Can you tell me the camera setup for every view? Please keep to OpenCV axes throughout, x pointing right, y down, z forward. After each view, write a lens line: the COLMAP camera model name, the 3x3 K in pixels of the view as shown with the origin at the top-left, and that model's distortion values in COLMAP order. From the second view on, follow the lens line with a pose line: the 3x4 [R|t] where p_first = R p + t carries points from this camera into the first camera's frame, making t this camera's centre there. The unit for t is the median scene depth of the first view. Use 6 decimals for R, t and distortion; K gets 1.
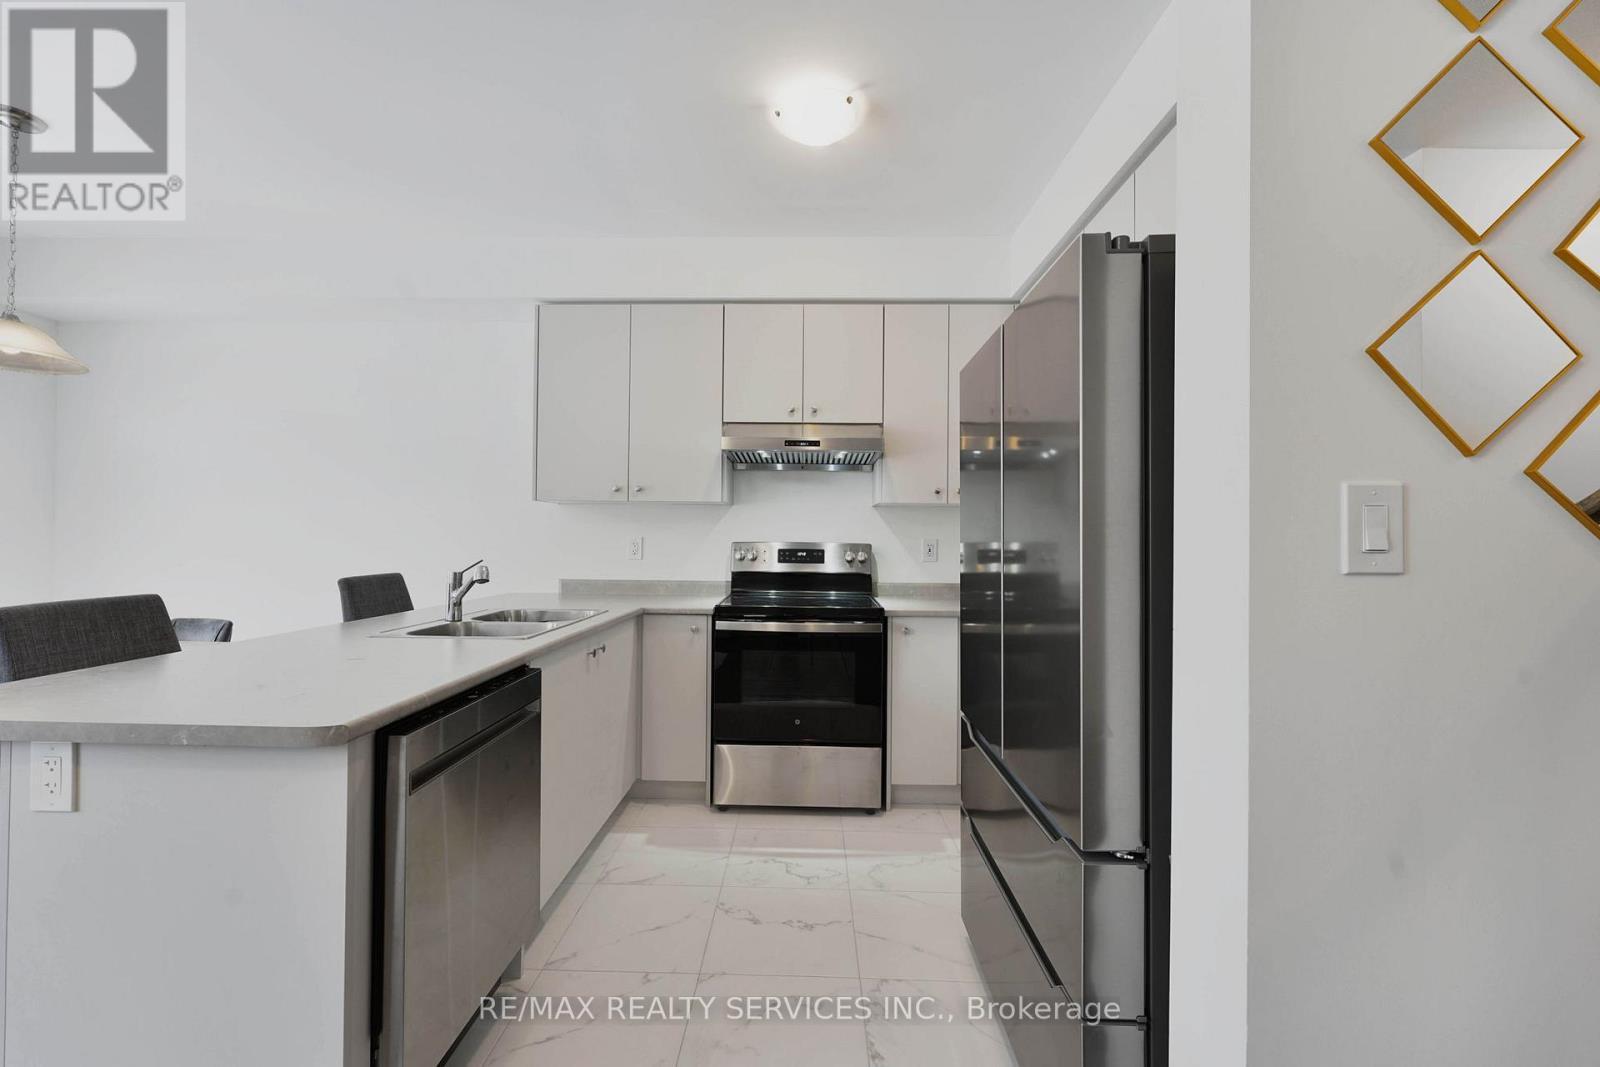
lens RADIAL K [[643.3, 0, 795.7], [0, 643.3, 528.8], [0, 0, 1]] dist [-0.002572, 0.000972]
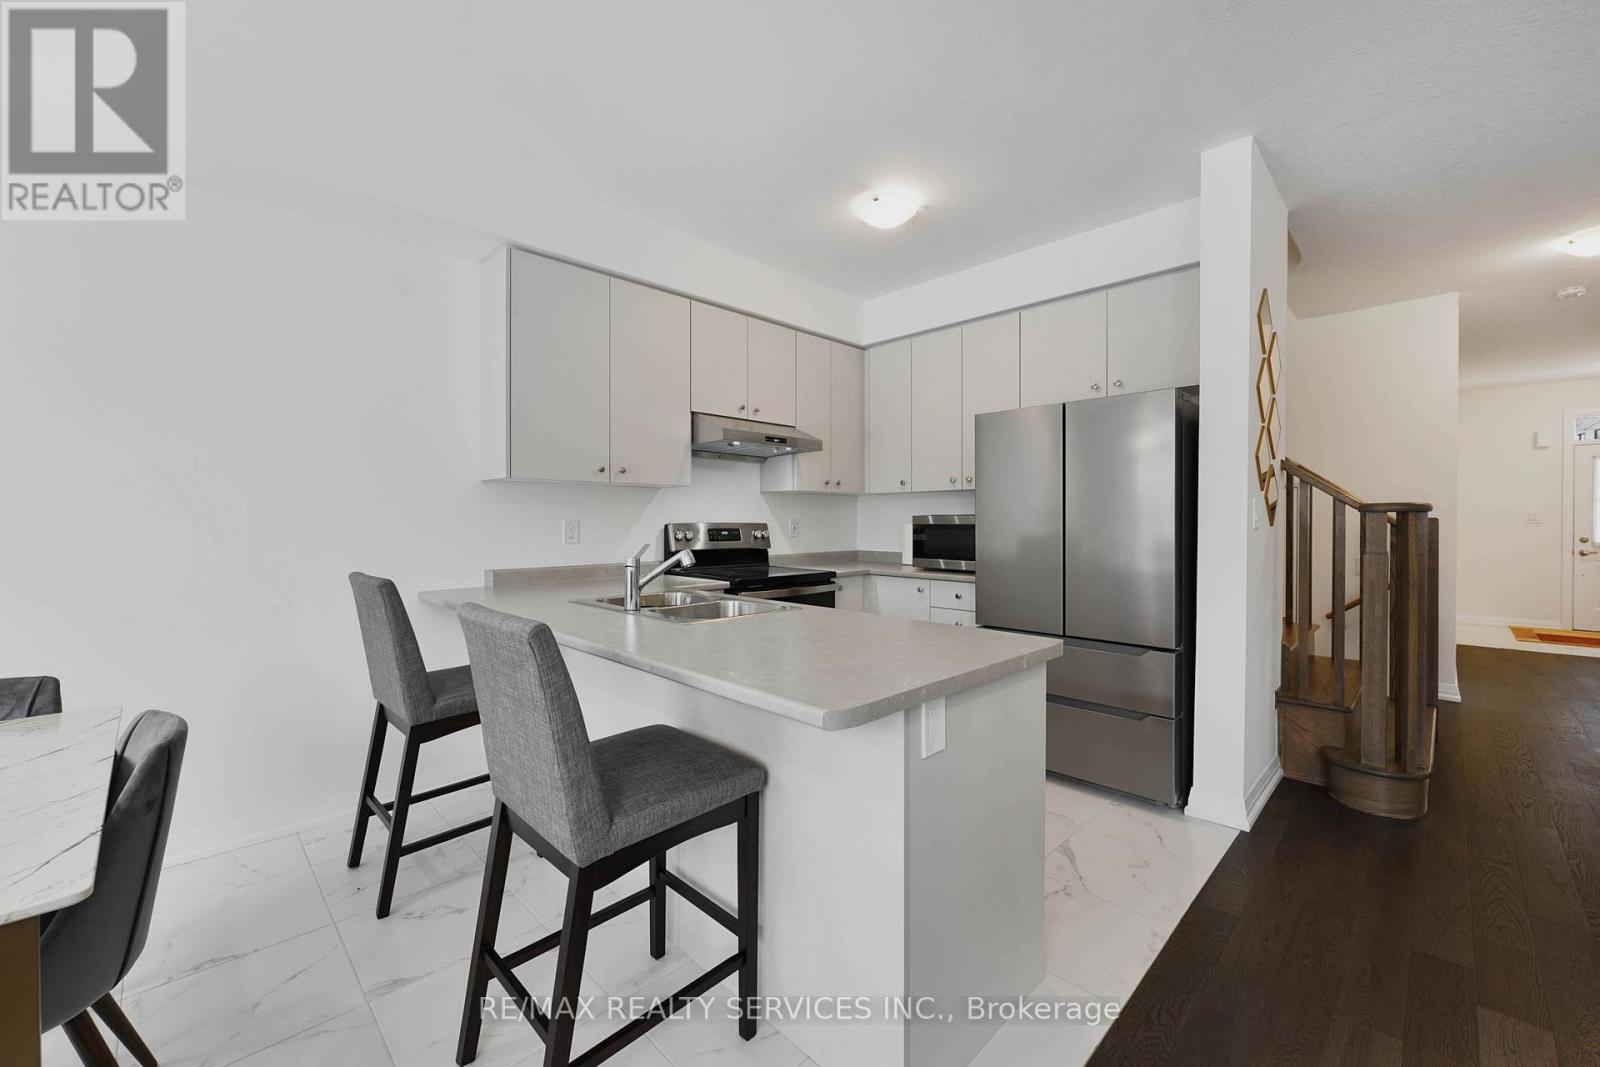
lens RADIAL K [[643.3, 0, 800.8], [0, 643.3, 524.0], [0, 0, 1]] dist [-0.002572, 0.000972]
pose [[0.693342, -0.013887, 0.720475, -0.836231], [-0.005218, 0.999691, 0.024291, -0.006377], [-0.720590, -0.020601, 0.693056, 0.137994]]
